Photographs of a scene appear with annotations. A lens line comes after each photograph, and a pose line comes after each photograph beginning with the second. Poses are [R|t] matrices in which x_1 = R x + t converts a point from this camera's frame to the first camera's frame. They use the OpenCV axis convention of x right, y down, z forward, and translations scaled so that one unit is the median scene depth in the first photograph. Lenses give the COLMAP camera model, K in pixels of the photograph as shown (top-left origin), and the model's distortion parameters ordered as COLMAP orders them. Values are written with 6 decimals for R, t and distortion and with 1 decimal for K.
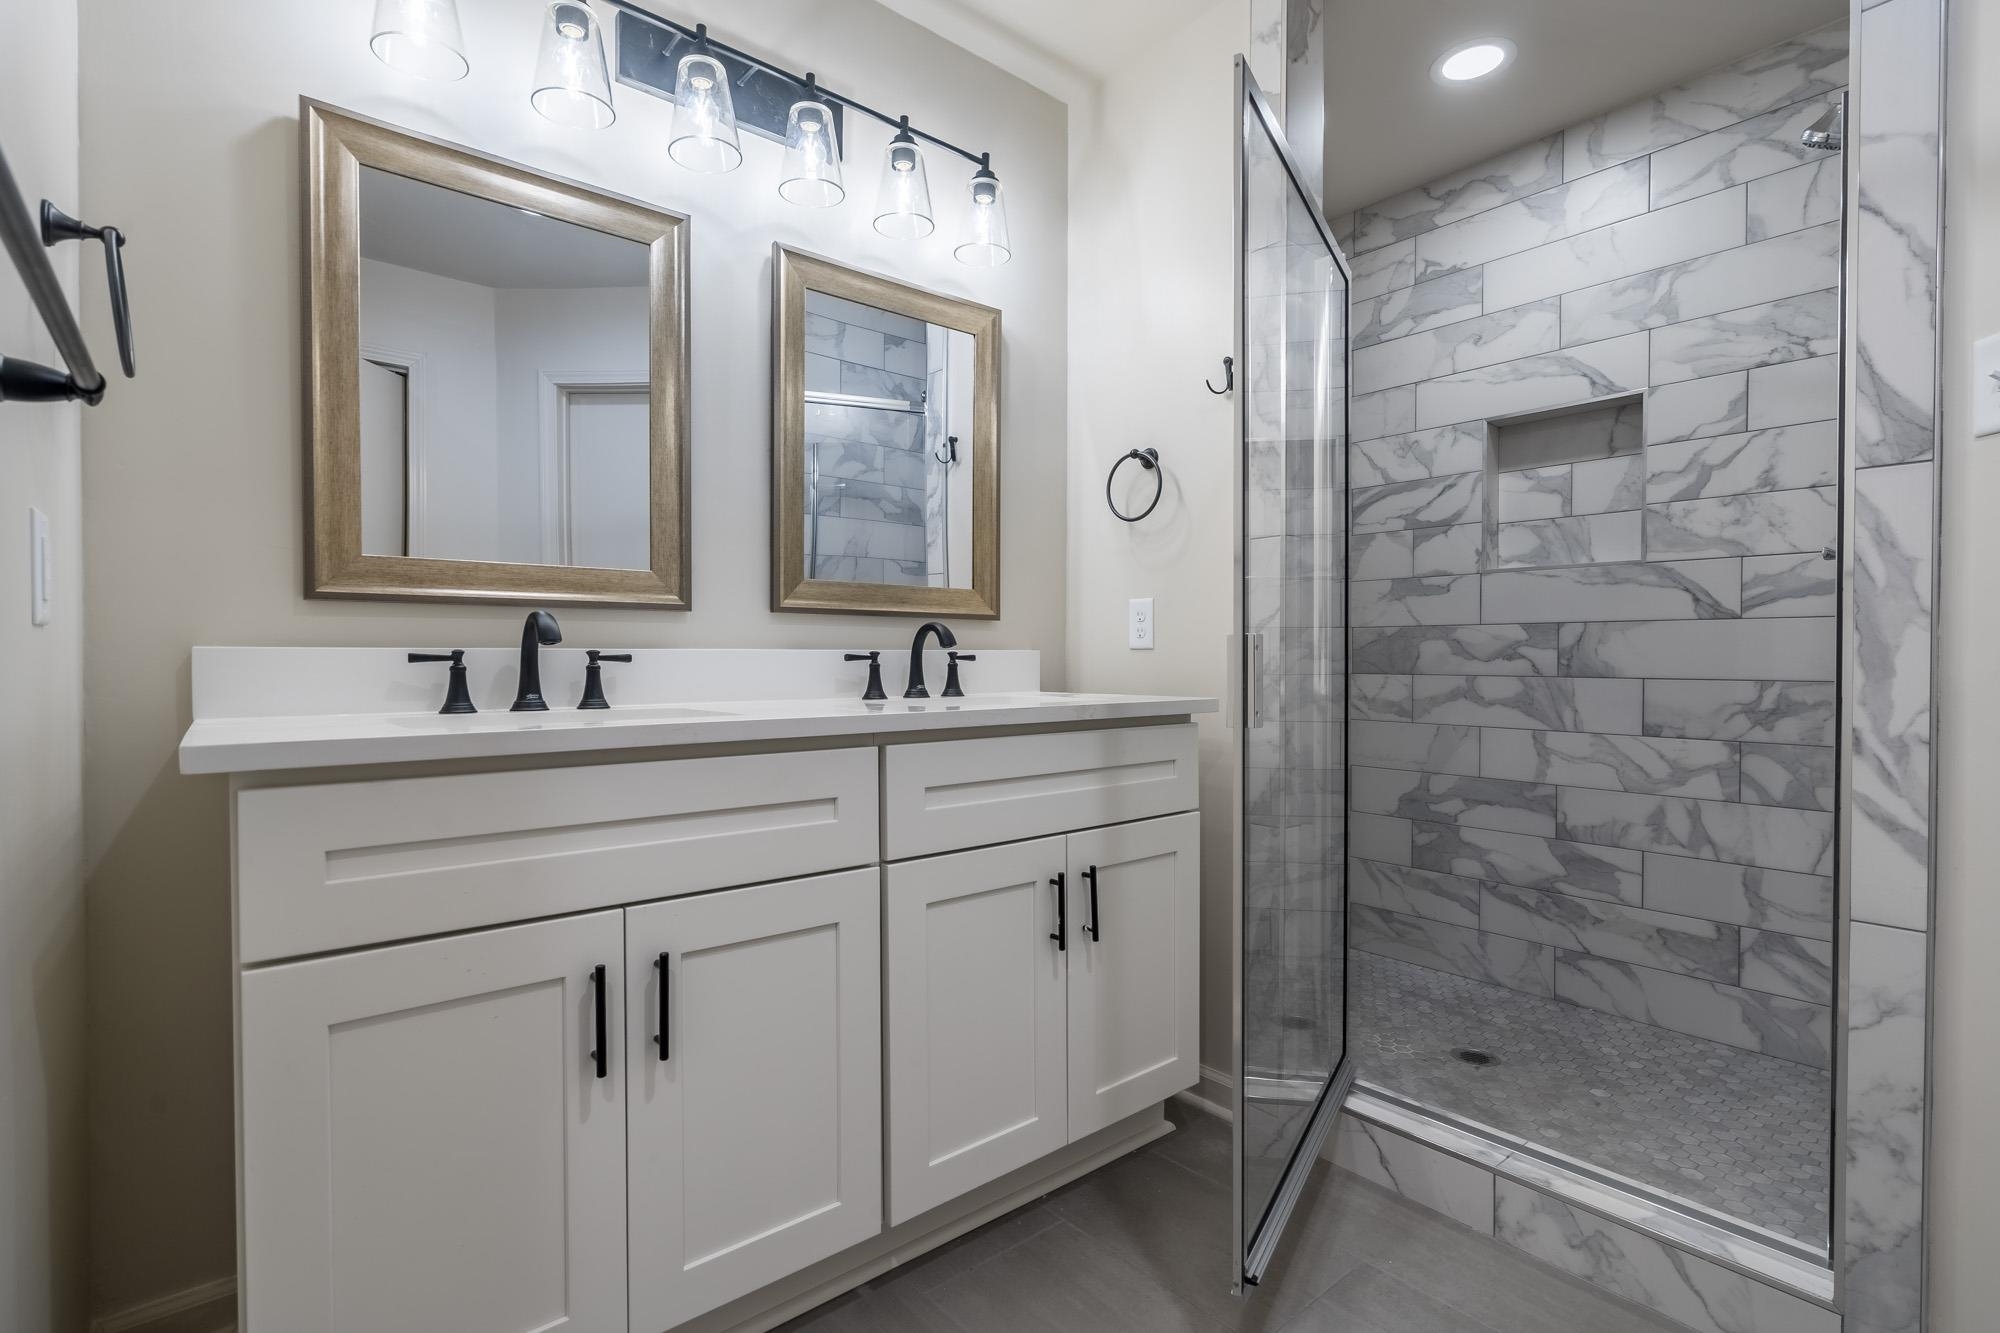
lens RADIAL K [[882.2, 0, 955.1], [0, 882.2, 671.1], [0, 0, 1]] dist [-0.003449, 0.001530]
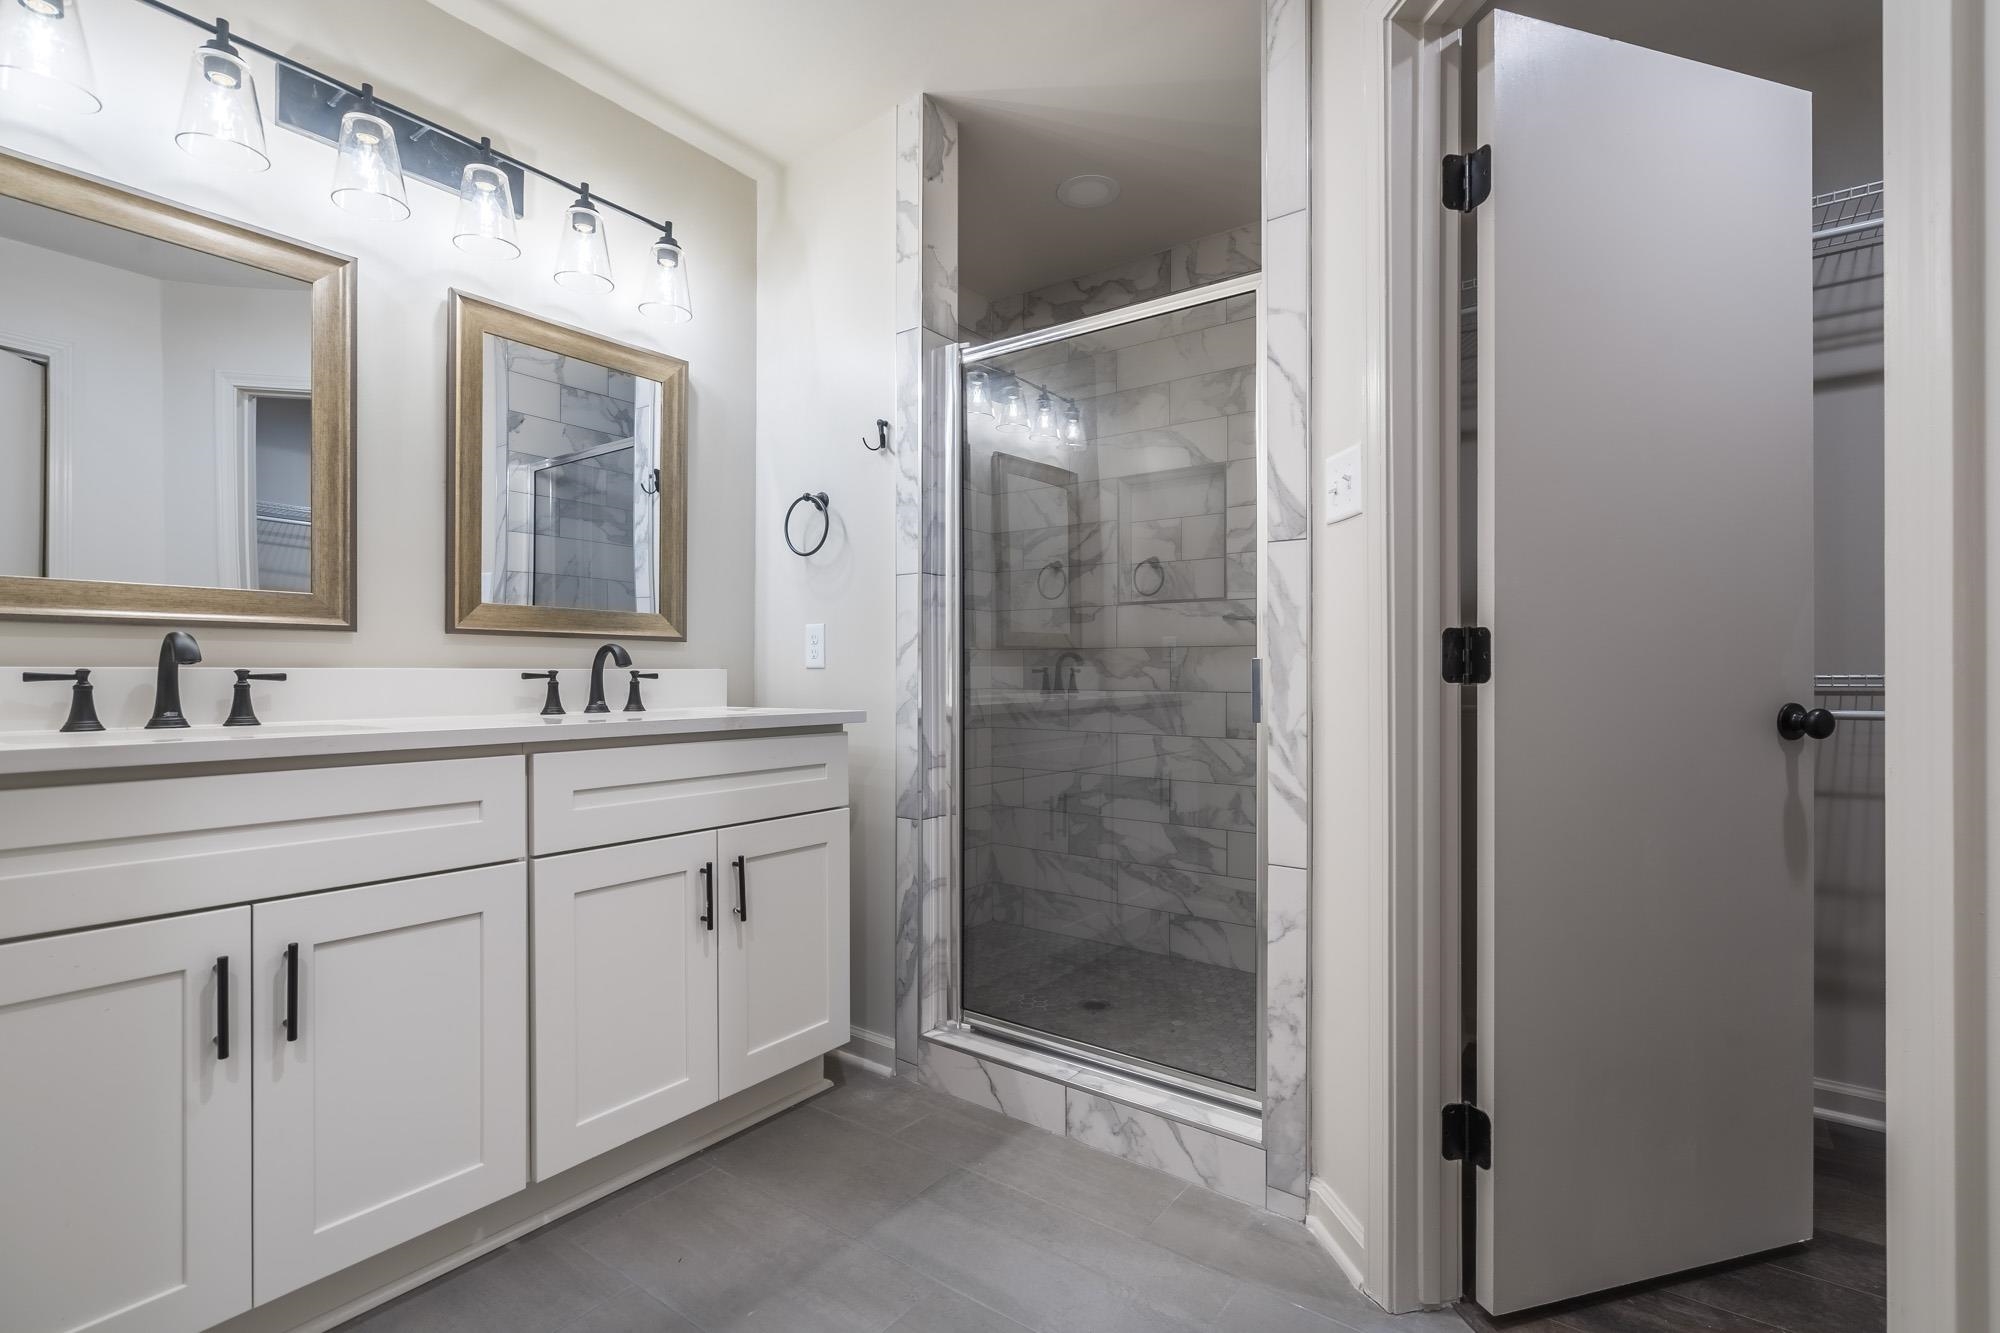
lens RADIAL K [[882.2, 0, 945.2], [0, 882.2, 674.1], [0, 0, 1]] dist [-0.003449, 0.001530]
pose [[0.973596, 0.000173, 0.228280, 0.144616], [0.003355, 0.999881, -0.015067, 0.000394], [-0.228255, 0.015435, 0.973479, -0.181472]]
